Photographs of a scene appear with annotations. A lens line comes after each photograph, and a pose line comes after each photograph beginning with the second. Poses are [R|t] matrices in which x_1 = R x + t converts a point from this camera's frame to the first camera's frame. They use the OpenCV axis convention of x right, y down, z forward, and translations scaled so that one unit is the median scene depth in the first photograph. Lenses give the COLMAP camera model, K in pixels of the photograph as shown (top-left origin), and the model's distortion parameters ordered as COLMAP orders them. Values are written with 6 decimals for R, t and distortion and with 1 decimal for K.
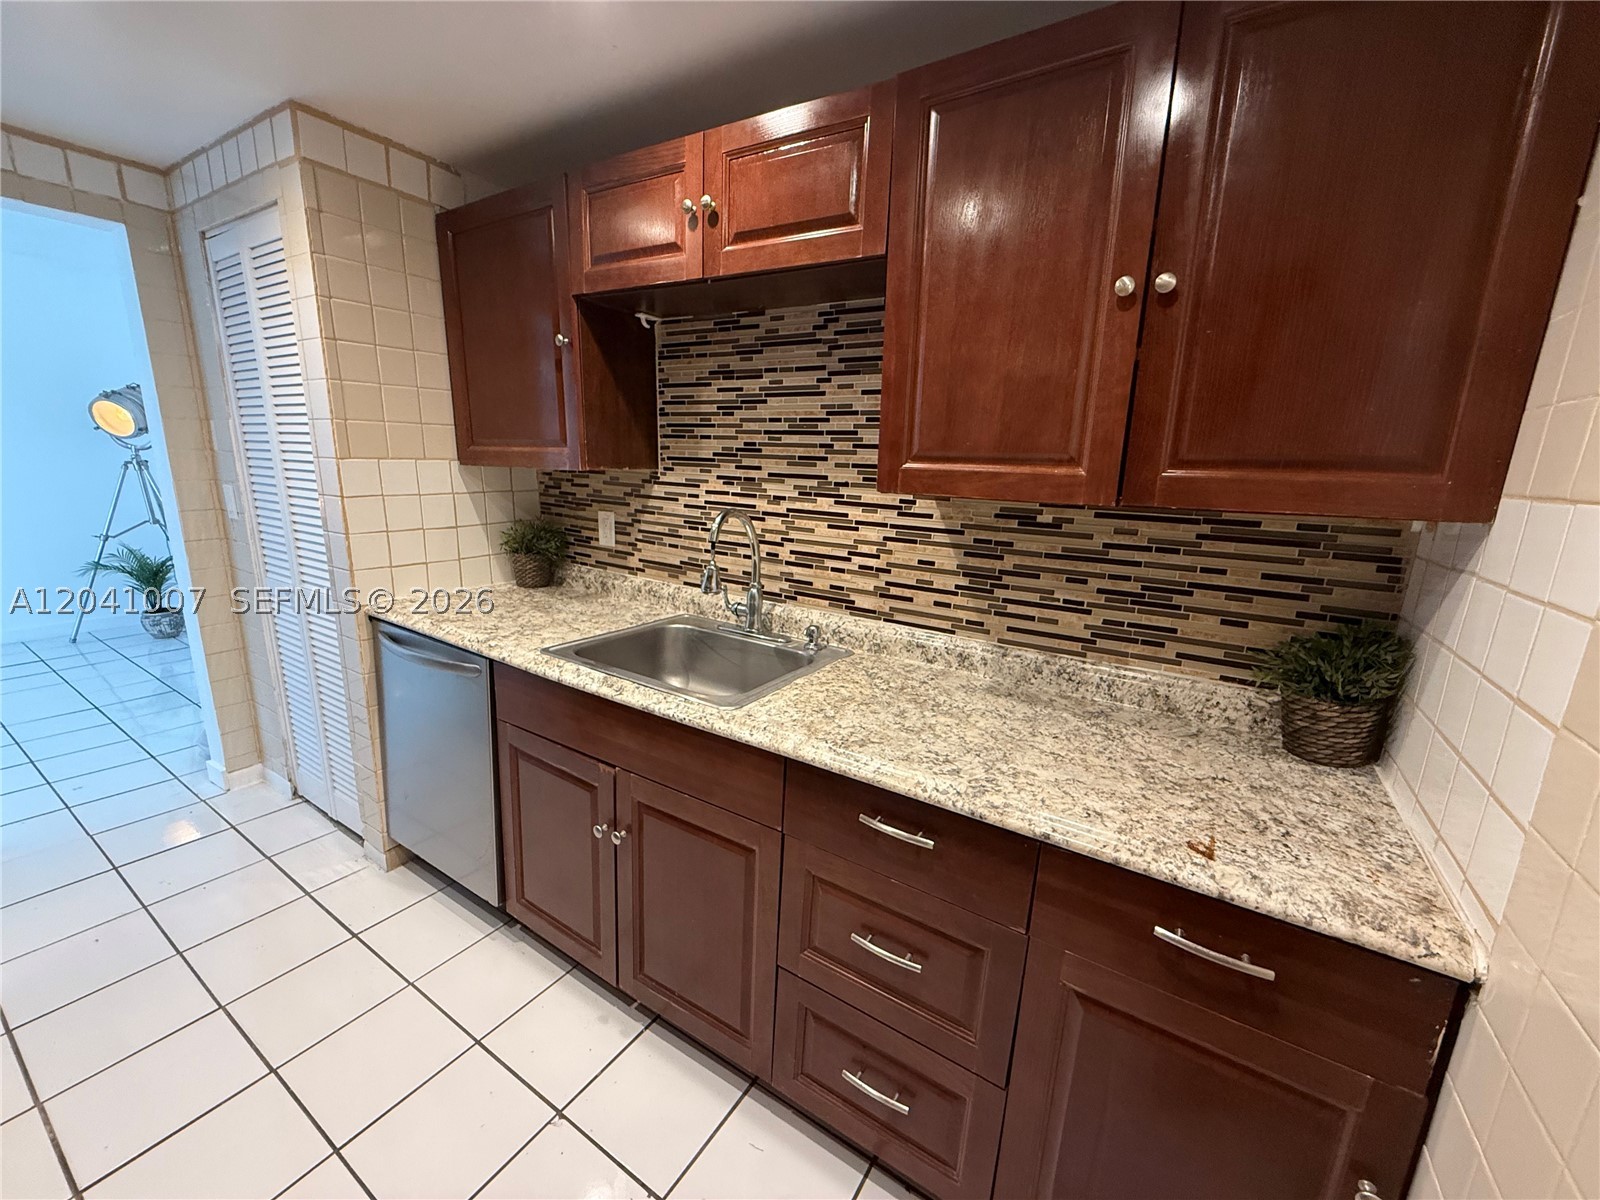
lens RADIAL K [[645.0, 0, 797.4], [0, 645.0, 611.2], [0, 0, 1]] dist [-0.000592, -0.000240]
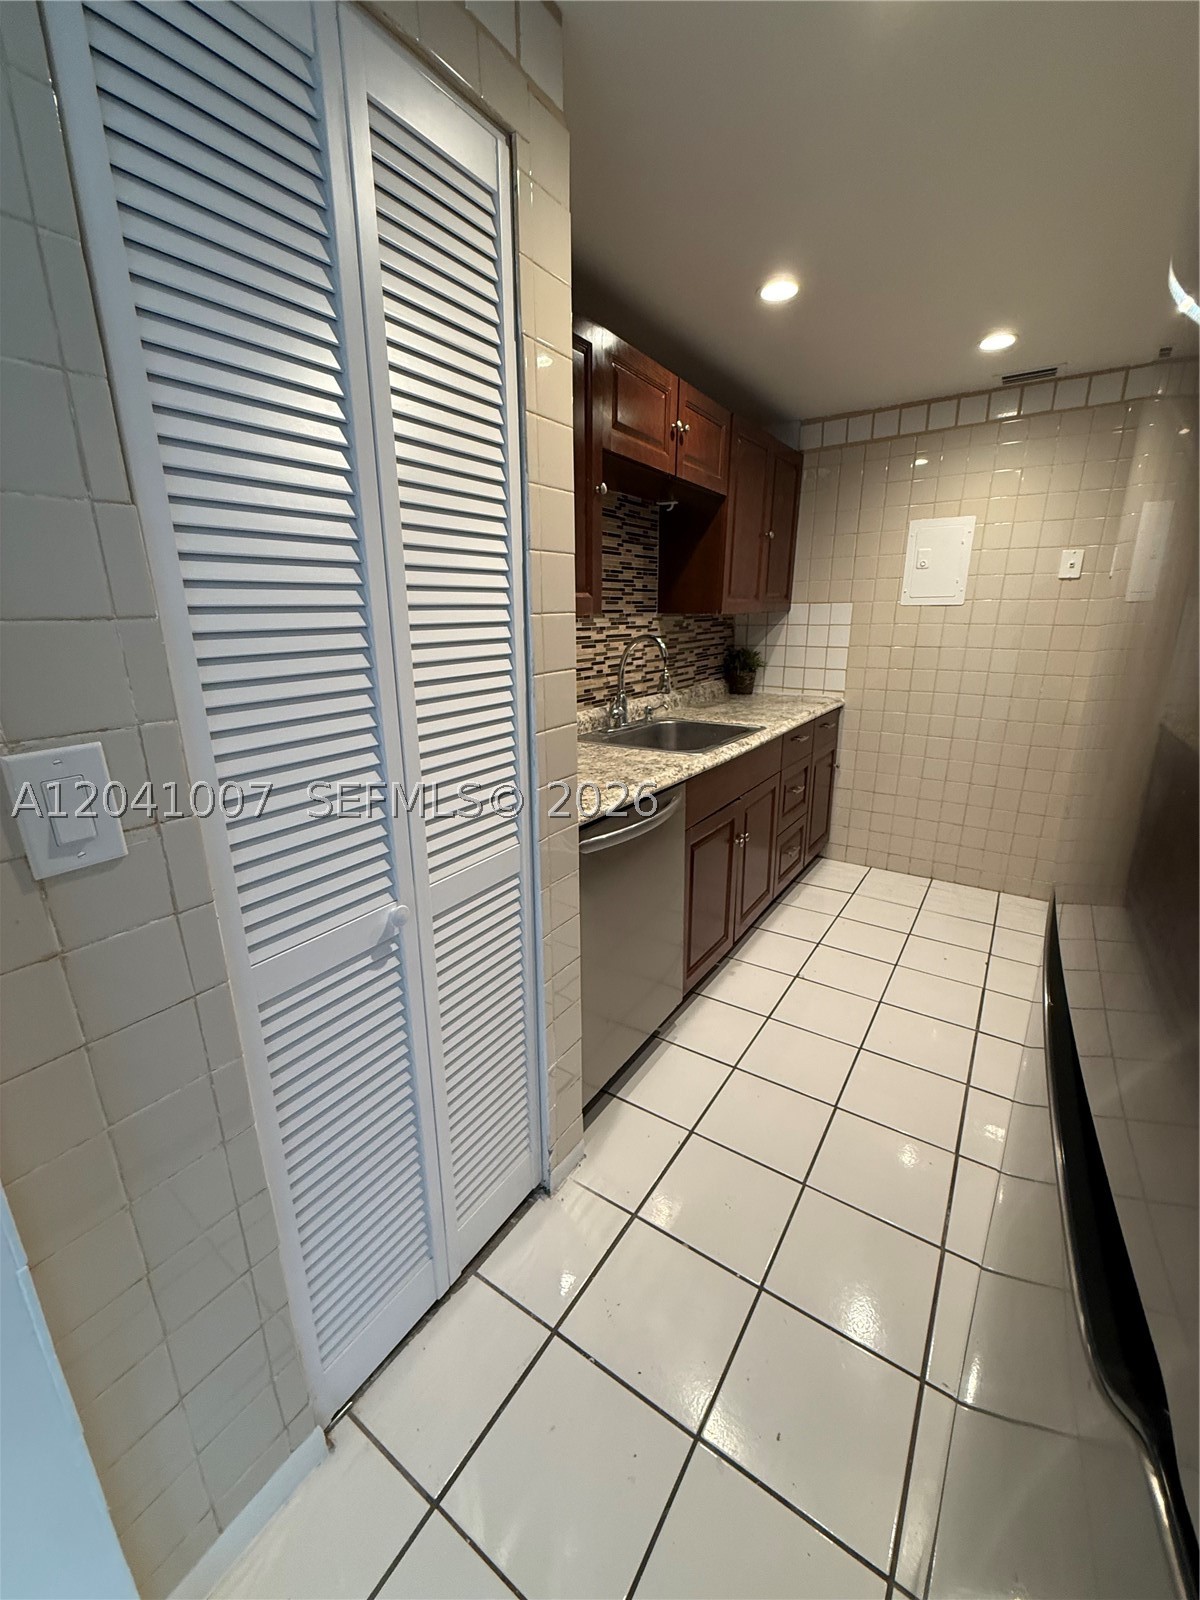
lens RADIAL K [[645.0, 0, 599.1], [0, 645.0, 787.9], [0, 0, 1]] dist [-0.000592, -0.000240]
pose [[0.015062, -0.310277, 0.950527, -1.557910], [0.222243, 0.927894, 0.299367, -0.296689], [-0.974875, 0.206739, 0.082933, 1.048780]]
